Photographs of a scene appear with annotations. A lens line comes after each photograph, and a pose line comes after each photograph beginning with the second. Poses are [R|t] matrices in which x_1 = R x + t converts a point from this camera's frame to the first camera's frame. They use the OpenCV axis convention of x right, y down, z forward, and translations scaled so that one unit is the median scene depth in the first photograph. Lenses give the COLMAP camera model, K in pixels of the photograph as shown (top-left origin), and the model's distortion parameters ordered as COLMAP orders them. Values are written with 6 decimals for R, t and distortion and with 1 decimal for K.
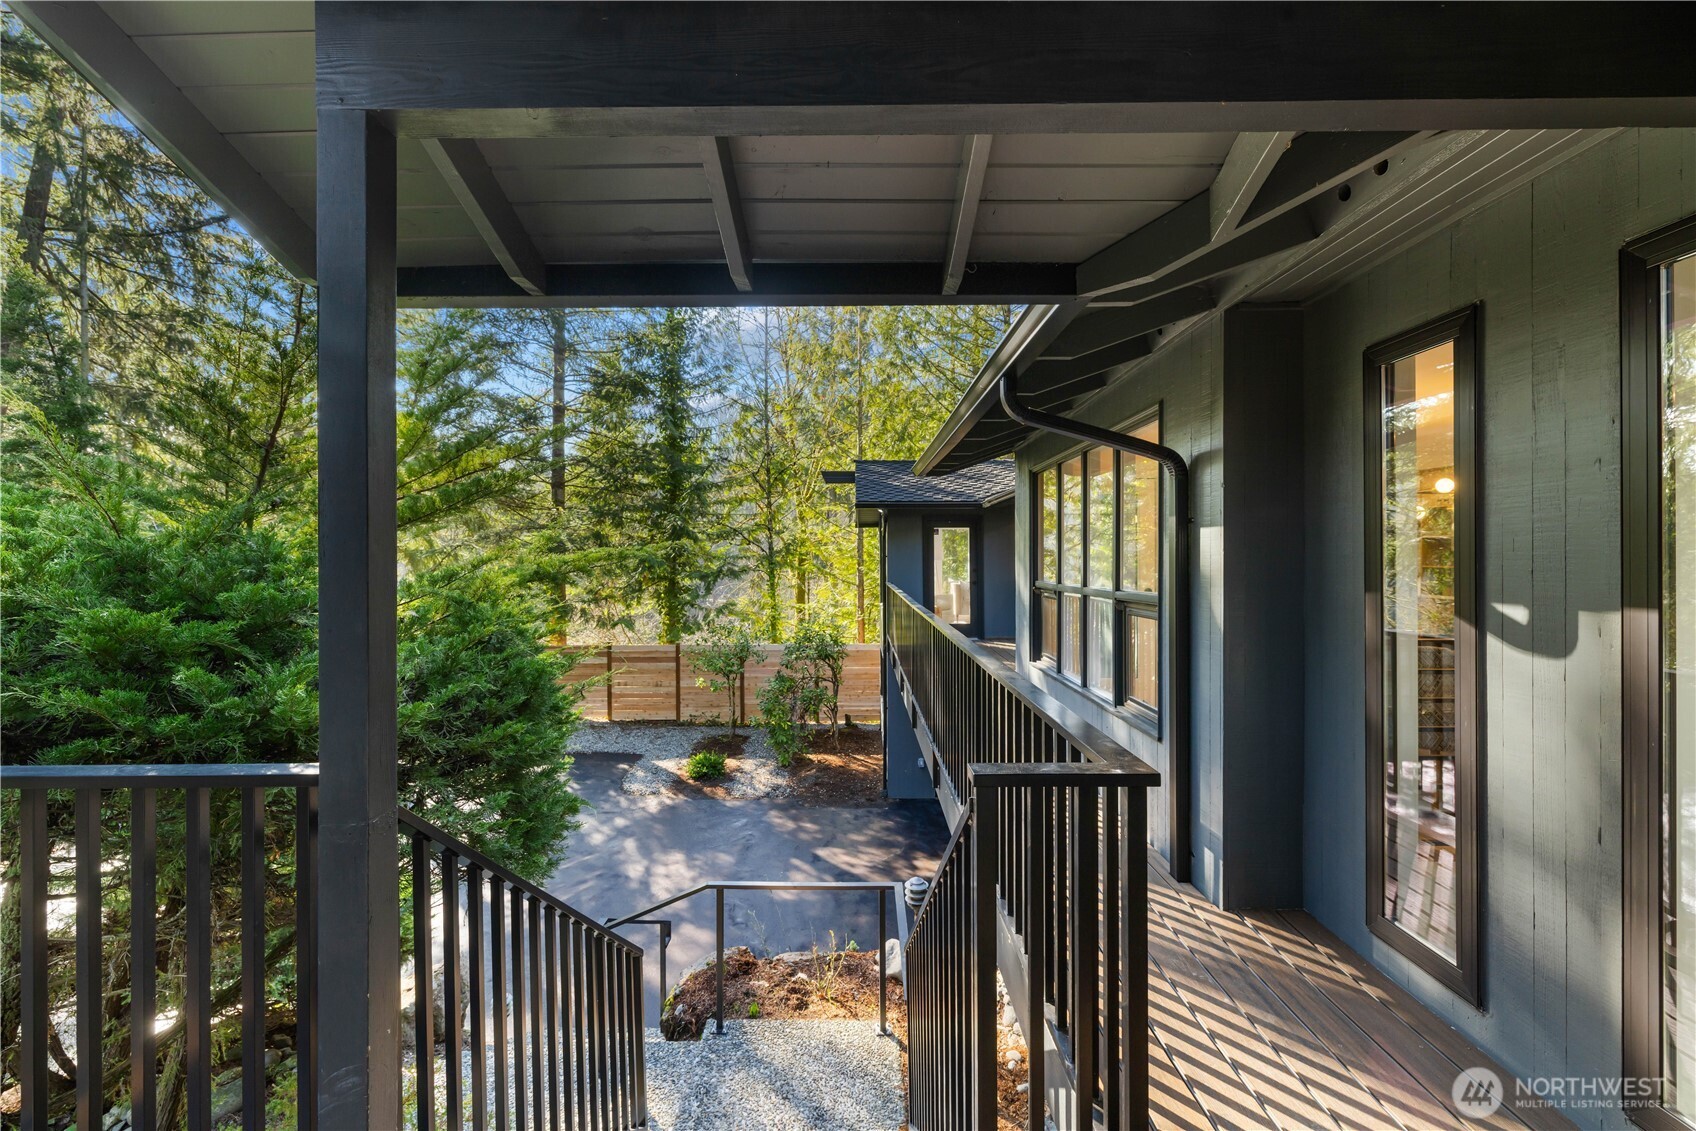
lens RADIAL K [[725.6, 0, 842.9], [0, 725.6, 562.0], [0, 0, 1]] dist [0.001240, -0.000488]
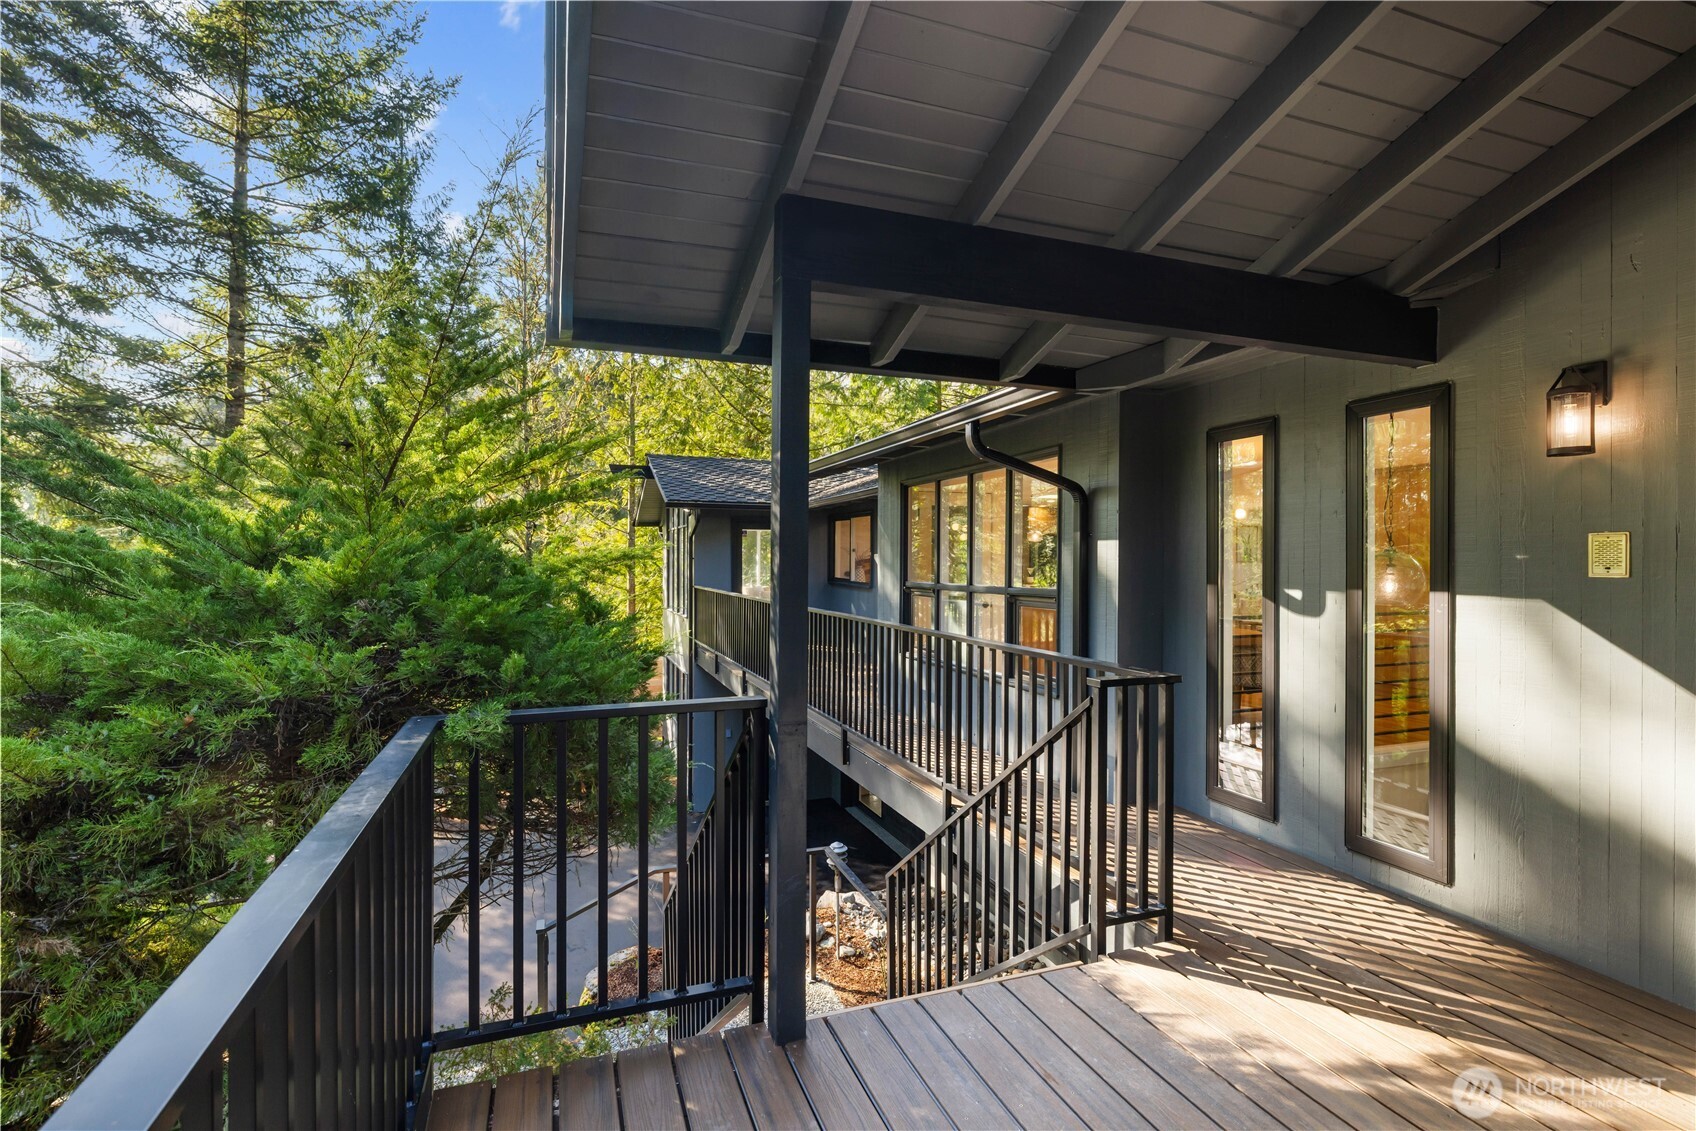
lens RADIAL K [[822.2, 0, 854.1], [0, 822.2, 566.3], [0, 0, 1]] dist [-0.002467, 0.000142]
pose [[0.932285, 0.005514, 0.361683, -0.734572], [-0.005755, 0.999983, -0.000411, 0.008774], [-0.361679, -0.001699, 0.932301, -0.443024]]
